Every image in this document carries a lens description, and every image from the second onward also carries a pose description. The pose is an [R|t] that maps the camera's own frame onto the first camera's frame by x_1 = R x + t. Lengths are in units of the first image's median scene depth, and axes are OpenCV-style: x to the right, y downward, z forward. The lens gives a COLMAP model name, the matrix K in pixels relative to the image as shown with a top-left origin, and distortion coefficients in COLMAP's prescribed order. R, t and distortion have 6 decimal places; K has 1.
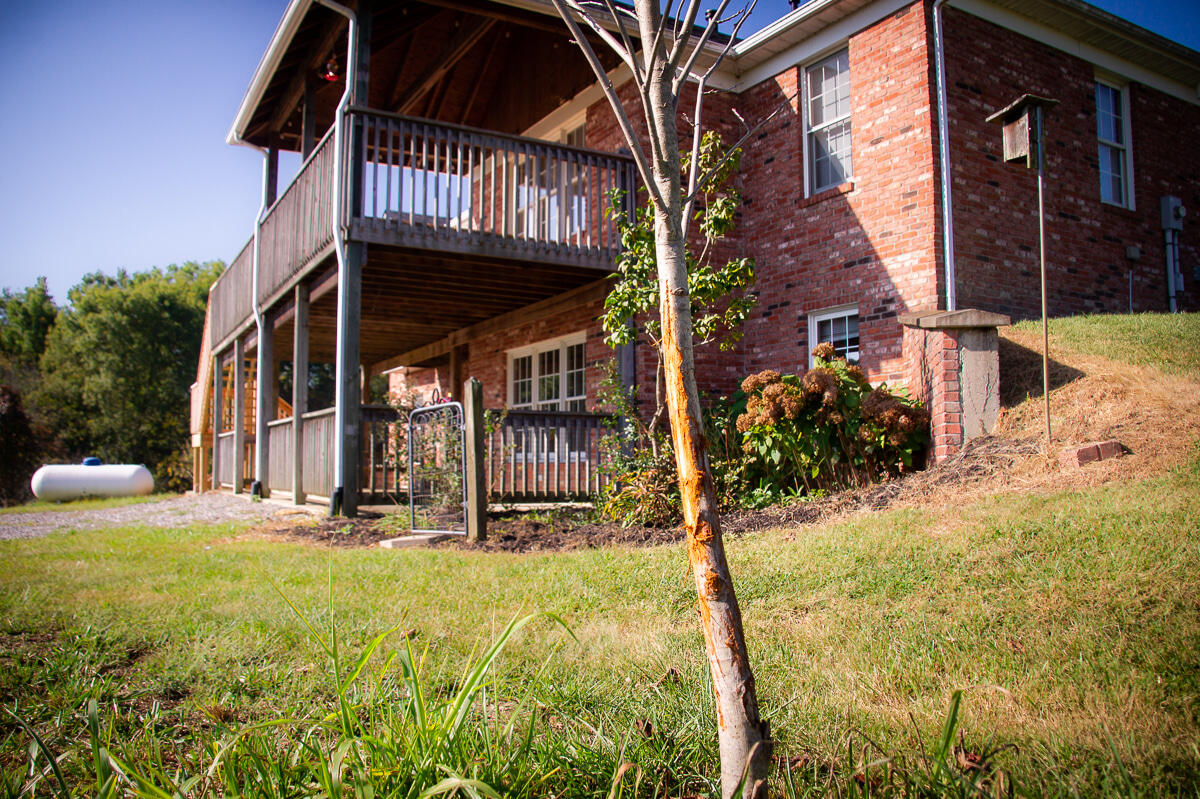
lens RADIAL K [[940.1, 0, 591.8], [0, 940.1, 417.0], [0, 0, 1]] dist [-0.165923, 0.107790]
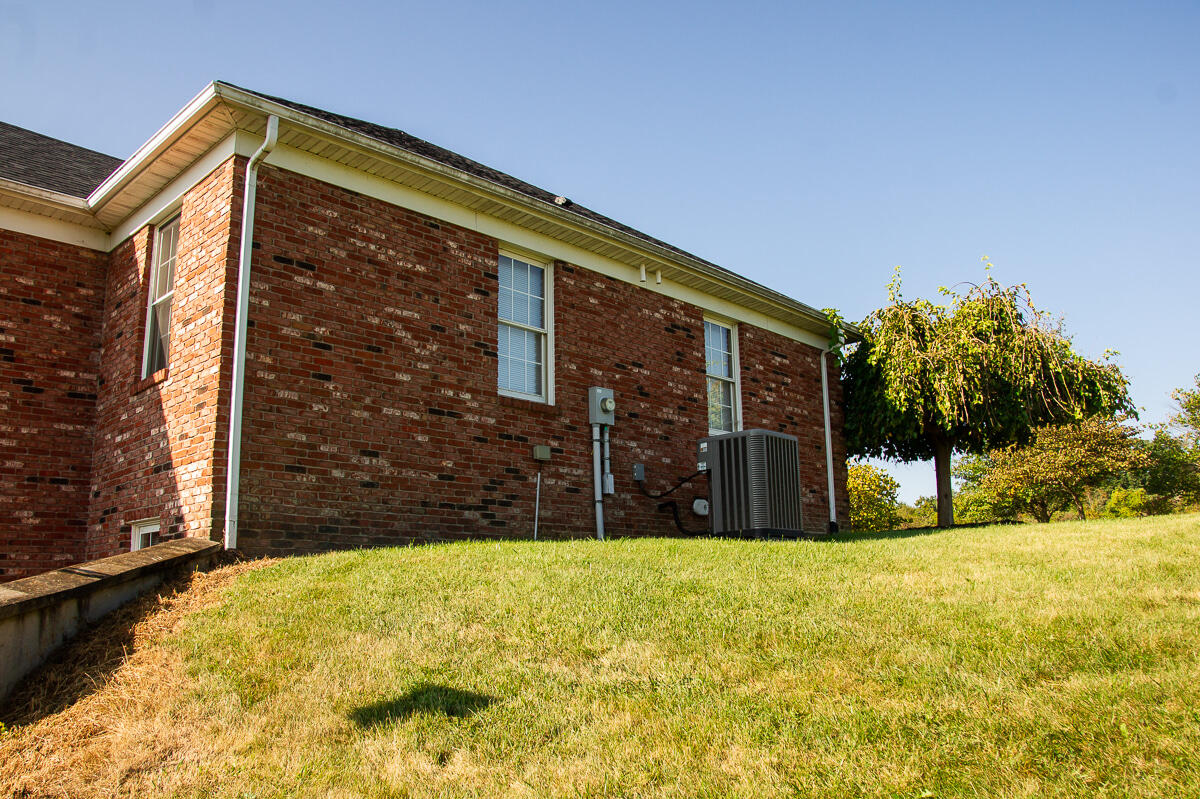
lens RADIAL K [[940.1, 0, 591.8], [0, 940.1, 417.0], [0, 0, 1]] dist [-0.165923, 0.107790]
pose [[0.958274, 0.032294, 0.284021, 0.405465], [0.008876, 0.989757, -0.142488, -0.090521], [-0.285713, 0.139064, 0.948172, 0.119750]]
